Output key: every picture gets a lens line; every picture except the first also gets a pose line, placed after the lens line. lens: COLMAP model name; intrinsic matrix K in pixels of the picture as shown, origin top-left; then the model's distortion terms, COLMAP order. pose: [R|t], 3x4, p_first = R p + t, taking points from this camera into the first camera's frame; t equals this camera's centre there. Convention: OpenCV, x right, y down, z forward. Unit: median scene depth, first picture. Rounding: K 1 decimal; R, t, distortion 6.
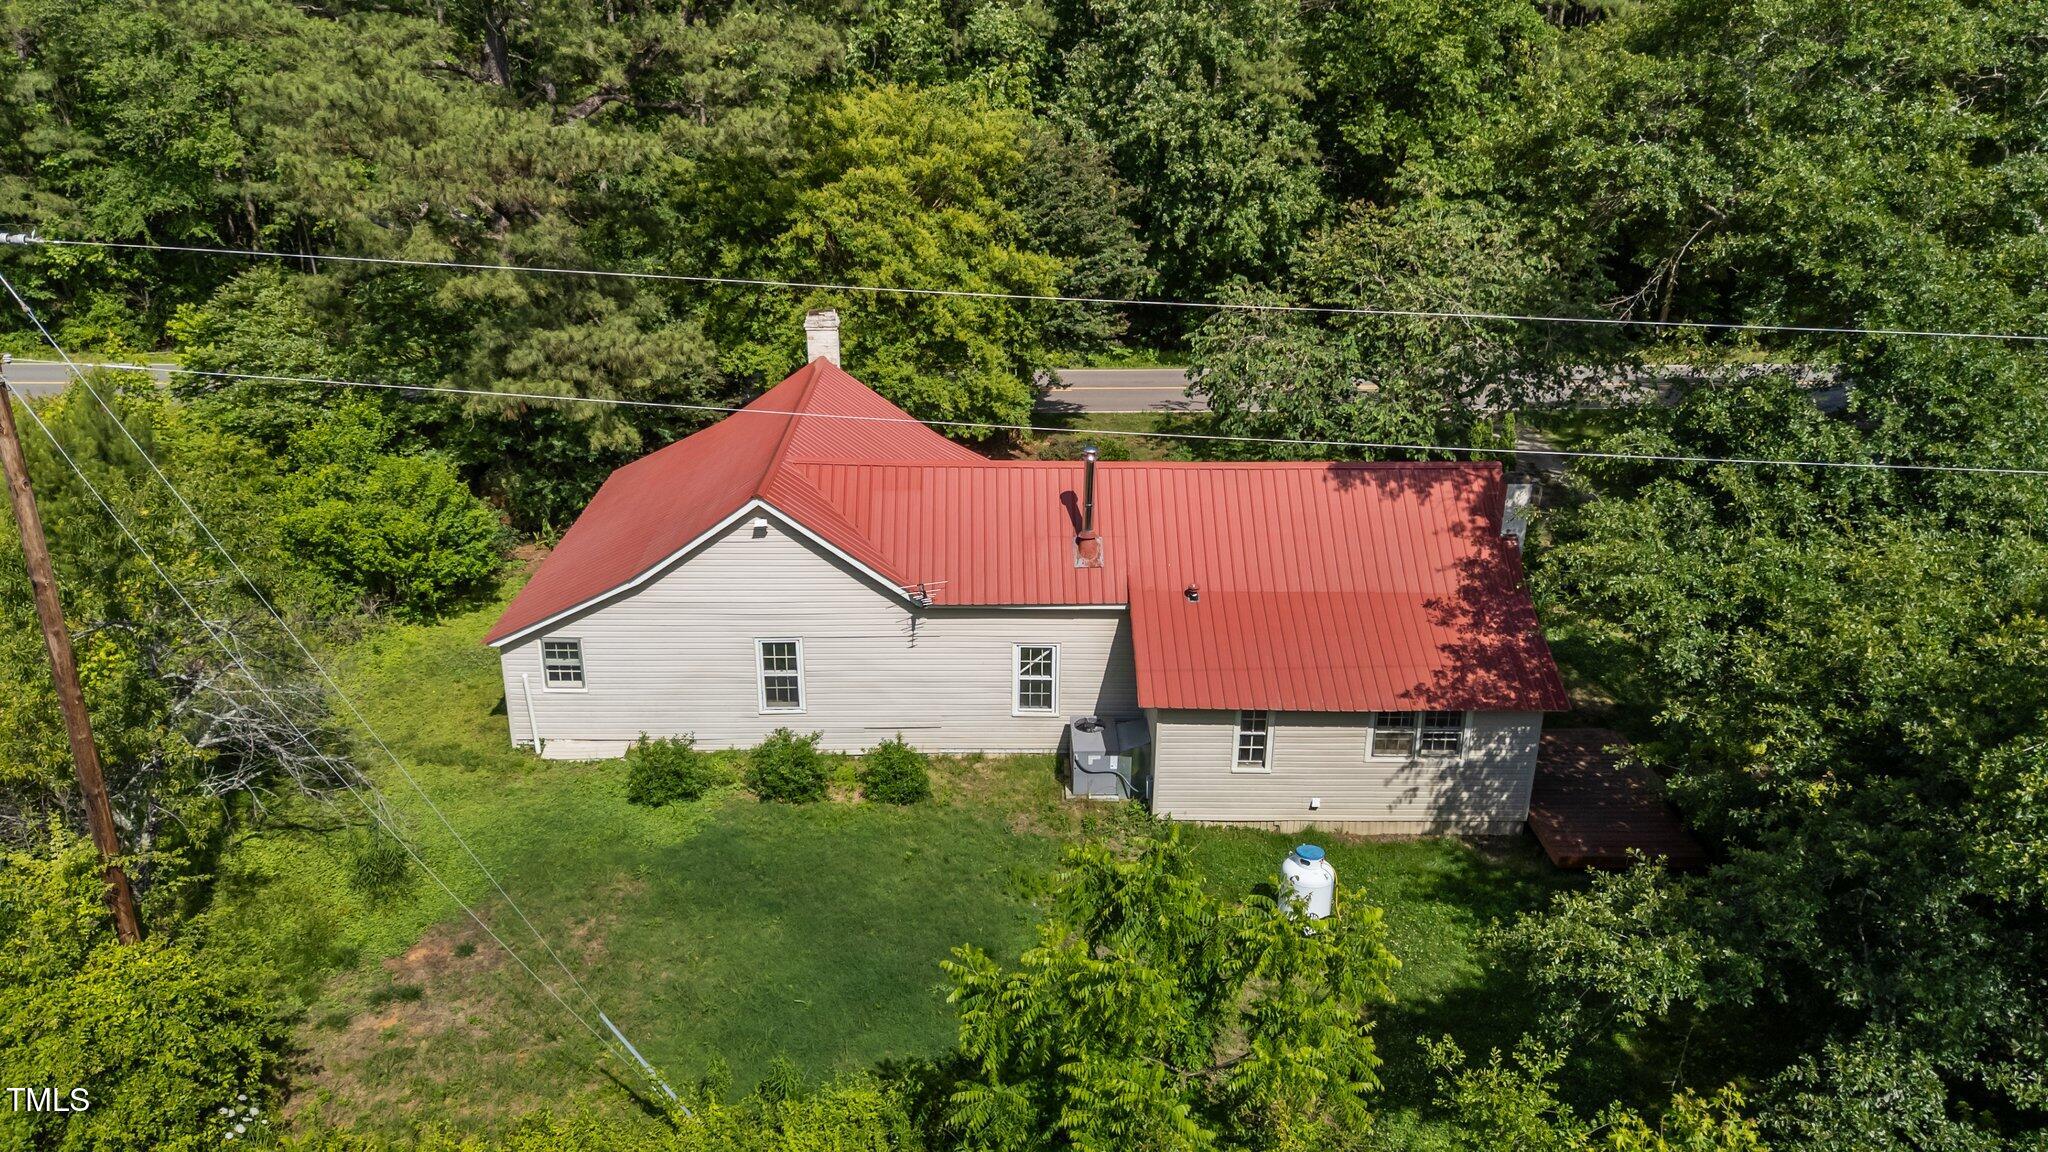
lens RADIAL K [[1580.6, 0, 963.5], [0, 1580.6, 578.3], [0, 0, 1]] dist [0.087054, -0.000866]
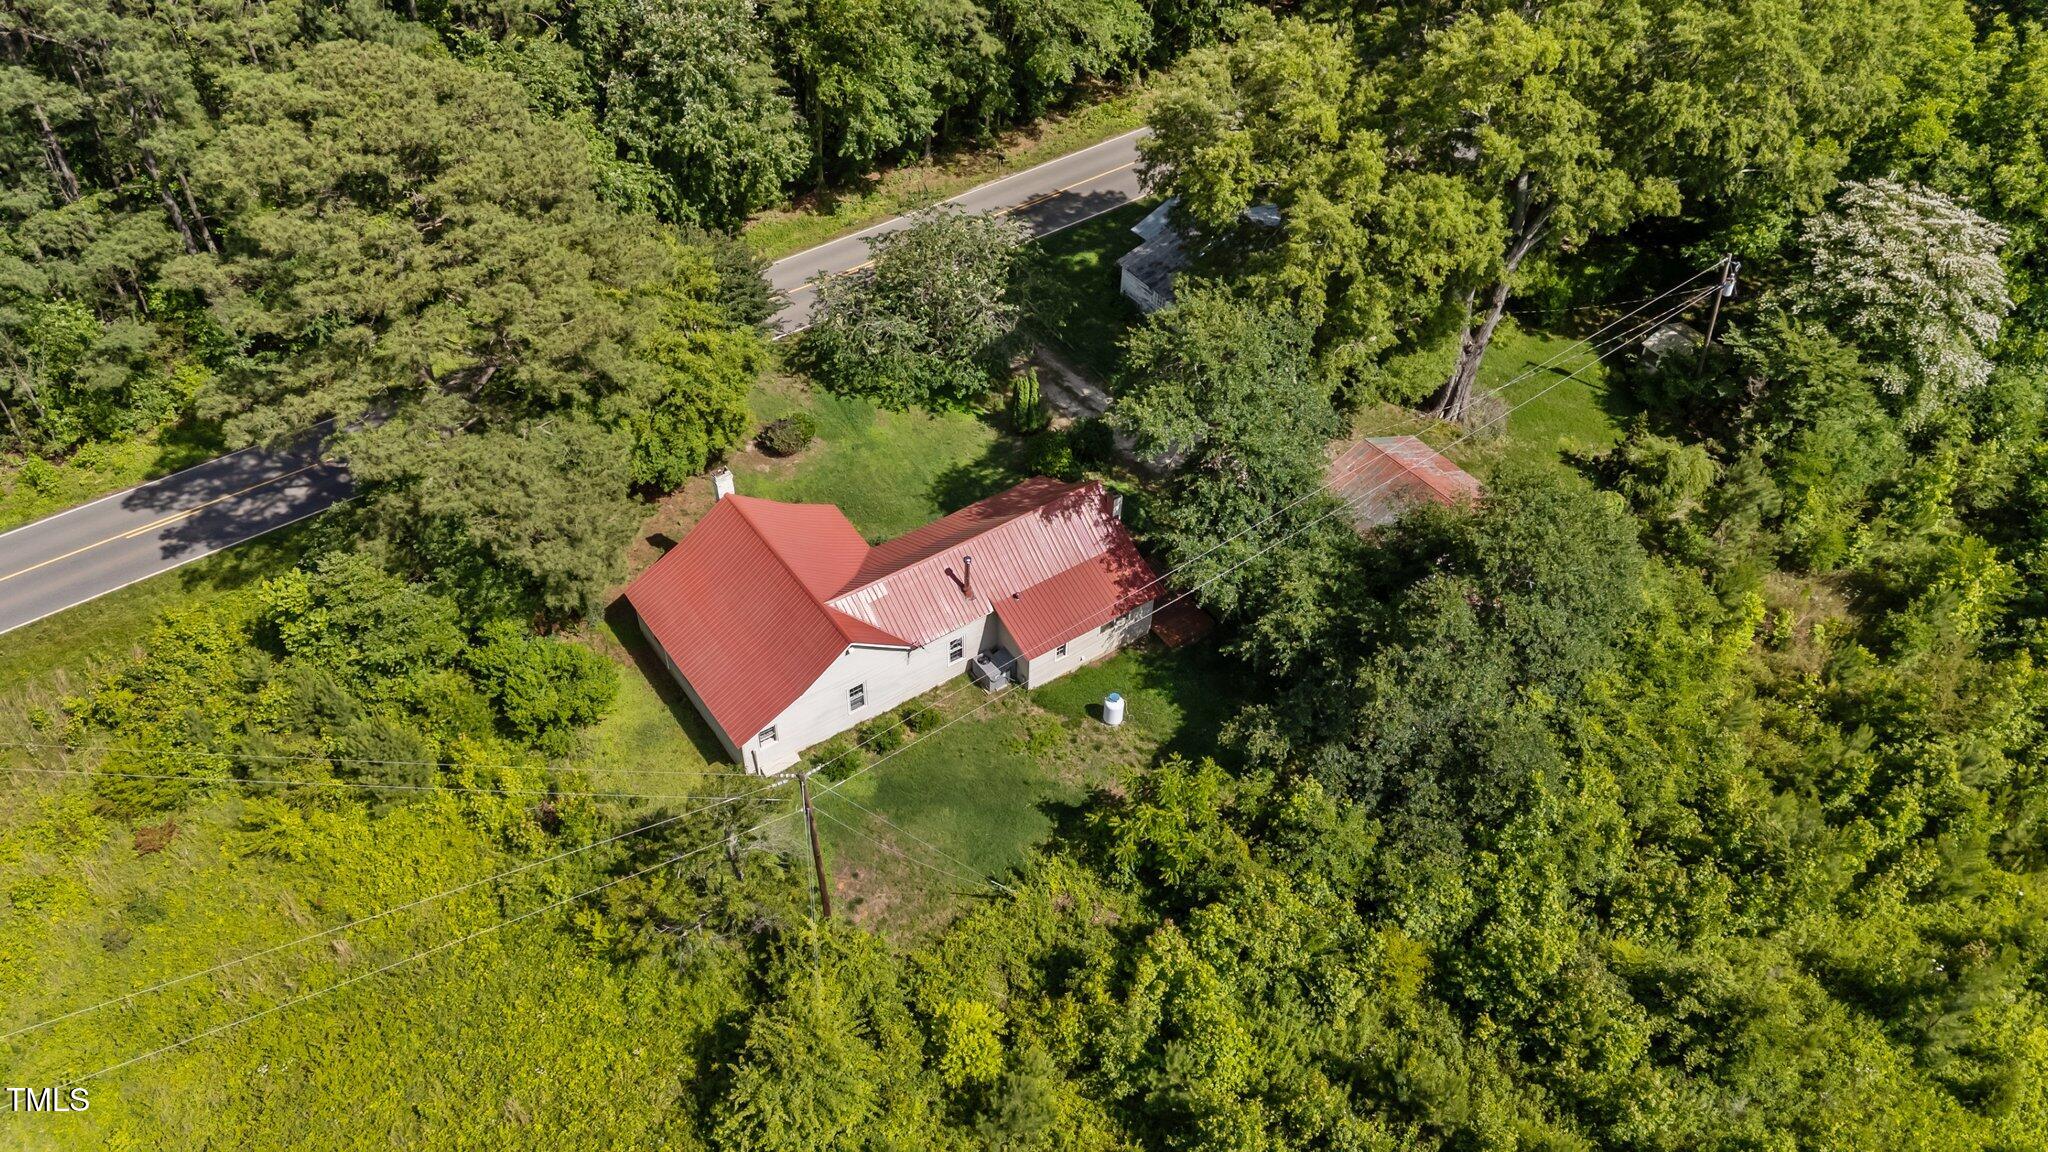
lens RADIAL K [[1562.2, 0, 1011.9], [0, 1562.2, 578.5], [0, 0, 1]] dist [0.047339, -0.008723]
pose [[0.807512, -0.392128, 0.440637, -0.826404], [0.190901, 0.880564, 0.433779, -0.969653], [-0.558106, -0.266163, 0.785923, -0.746704]]
